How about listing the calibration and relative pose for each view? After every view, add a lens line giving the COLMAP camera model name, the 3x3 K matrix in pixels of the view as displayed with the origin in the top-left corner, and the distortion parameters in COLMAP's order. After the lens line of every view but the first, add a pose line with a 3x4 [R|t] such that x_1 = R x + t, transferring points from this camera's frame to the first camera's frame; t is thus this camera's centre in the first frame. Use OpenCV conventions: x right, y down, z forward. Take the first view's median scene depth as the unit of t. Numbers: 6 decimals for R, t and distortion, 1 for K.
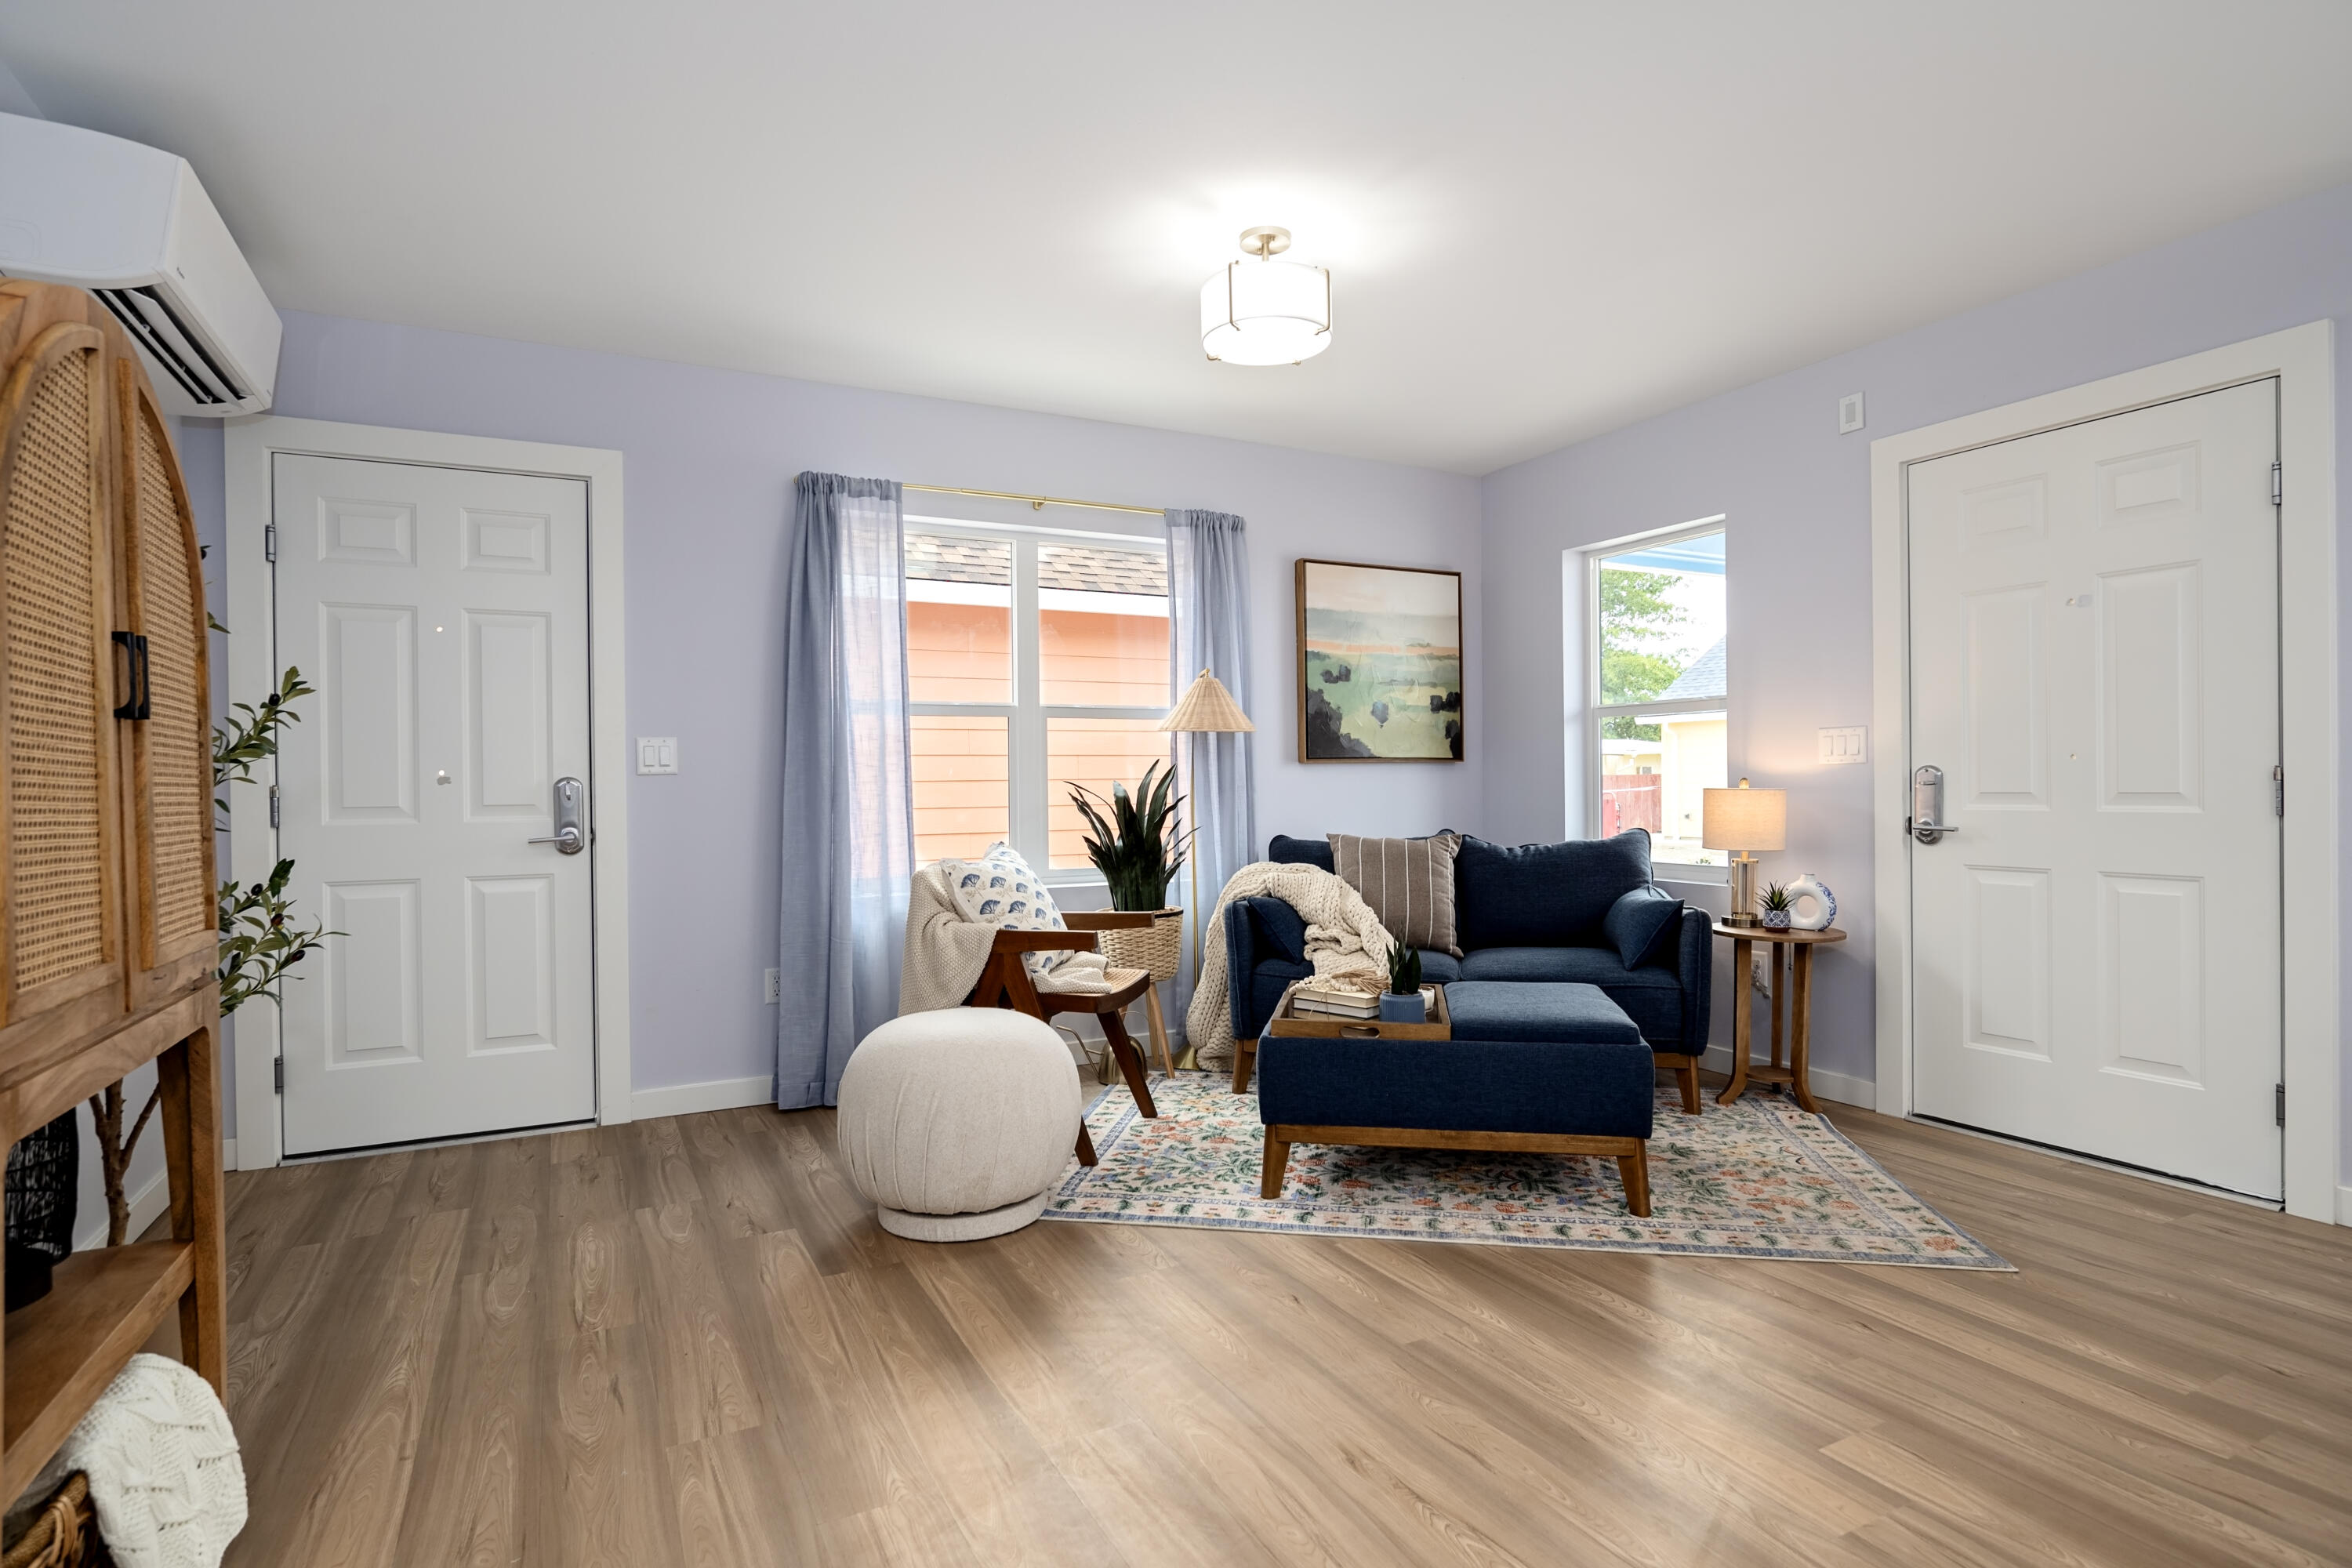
lens RADIAL K [[1213.4, 0, 1176.3], [0, 1213.4, 786.5], [0, 0, 1]] dist [-0.026633, 0.016673]
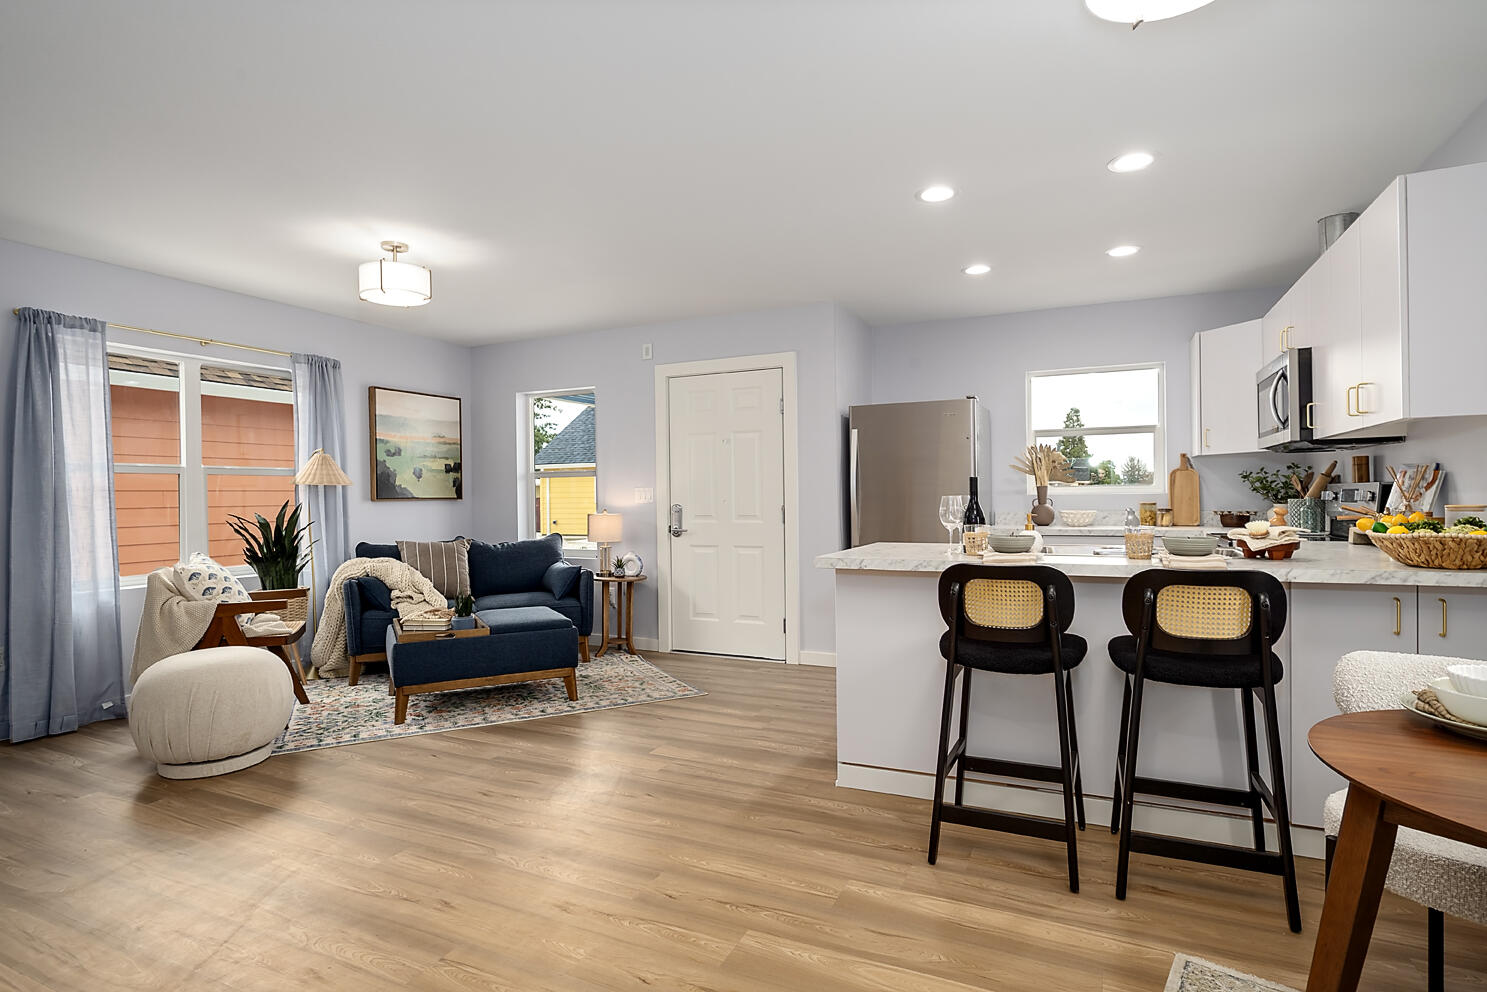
lens RADIAL K [[767.2, 0, 743.7], [0, 767.2, 497.6], [0, 0, 1]] dist [-0.026633, 0.016673]
pose [[0.794353, -0.001152, 0.607455, -0.196898], [0.006101, 0.999963, -0.006082, -0.020216], [-0.607425, 0.008538, 0.794331, -0.294392]]
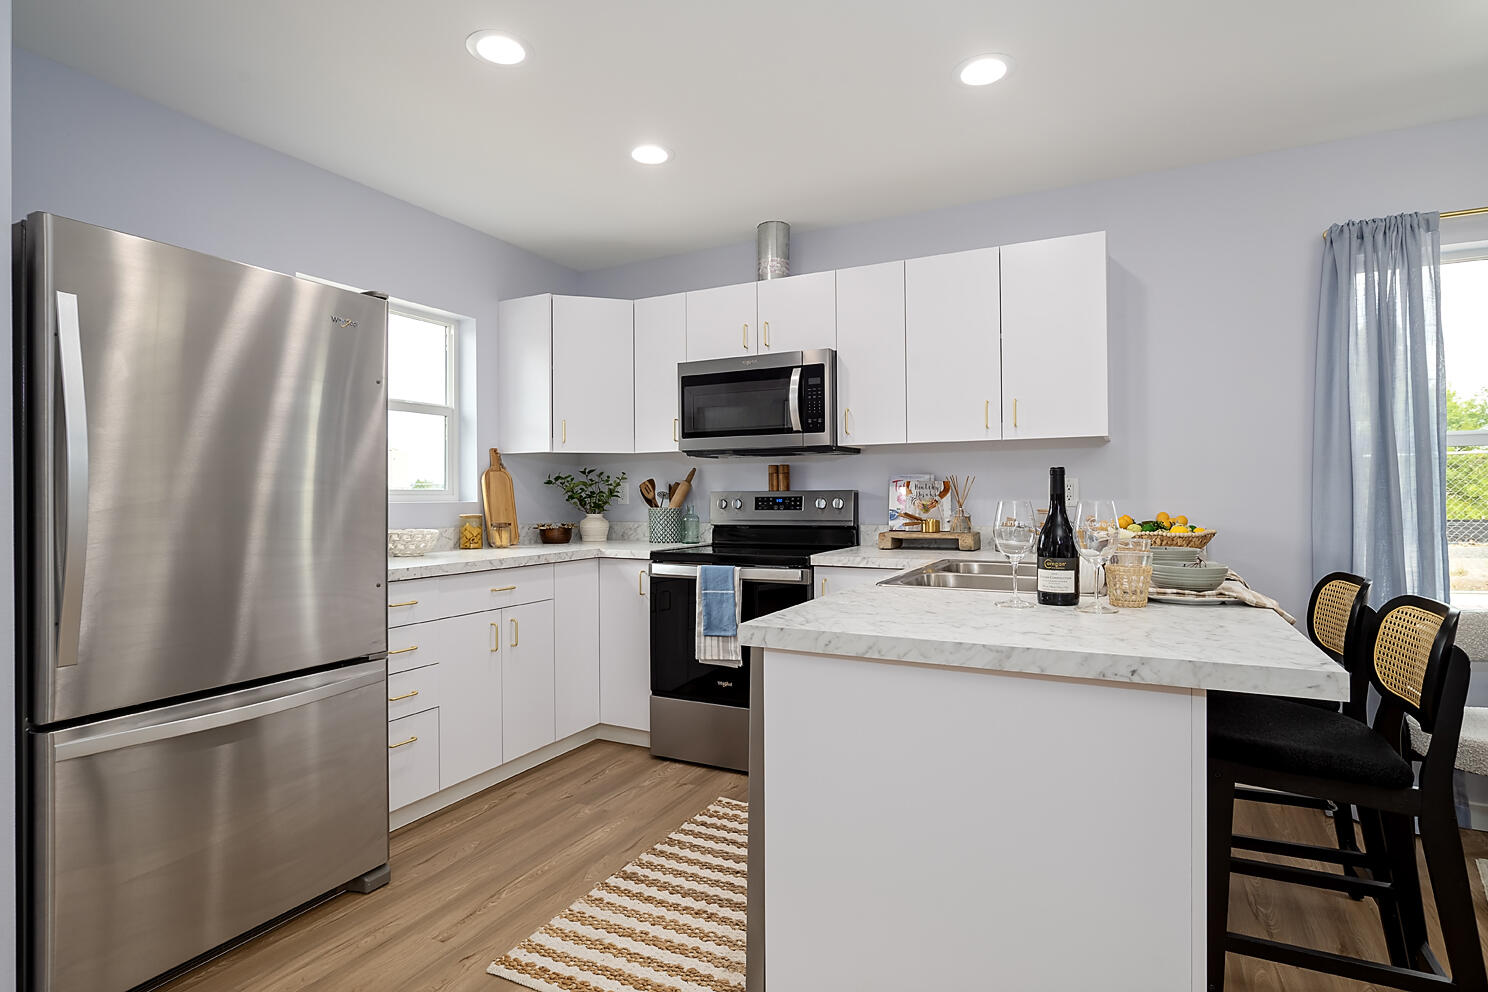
lens RADIAL K [[767.7, 0, 744.2], [0, 767.7, 497.6], [0, 0, 1]] dist [-0.026633, 0.016673]
pose [[-0.583602, 0.013224, 0.811932, 0.232392], [0.015414, 0.999868, -0.005205, -0.027602], [-0.811894, 0.009477, -0.583728, 0.616231]]
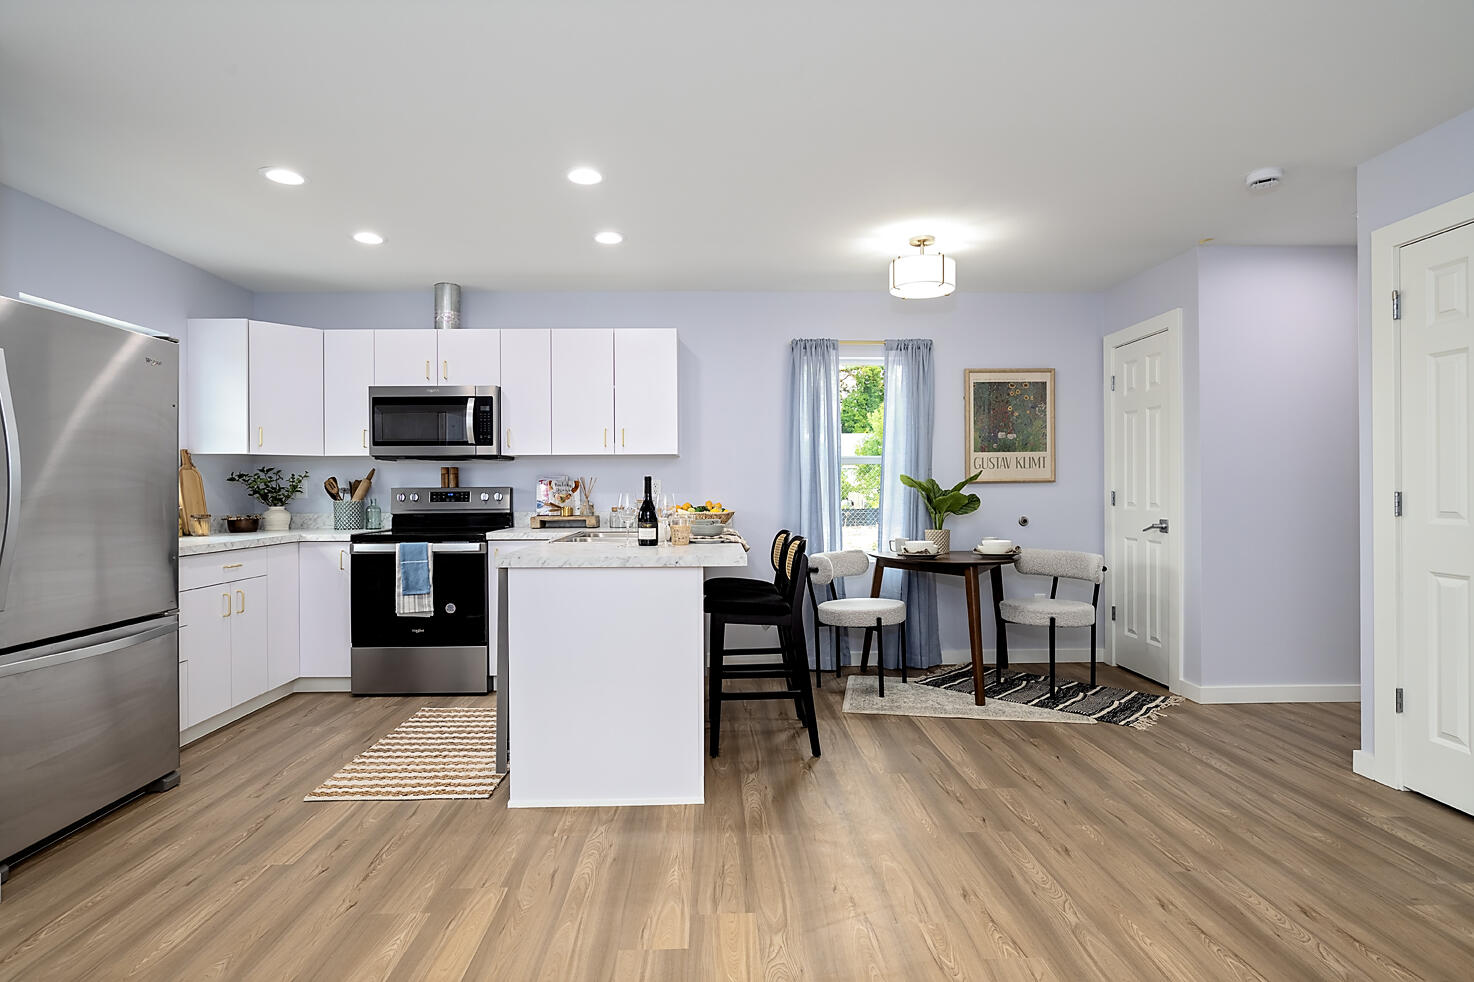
lens RADIAL K [[760.5, 0, 737.2], [0, 760.5, 492.6], [0, 0, 1]] dist [-0.026633, 0.016673]
pose [[-0.902933, 0.014411, 0.429540, 0.018174], [0.017555, 0.999840, 0.003358, -0.027456], [-0.429423, 0.010572, -0.903042, 0.954694]]
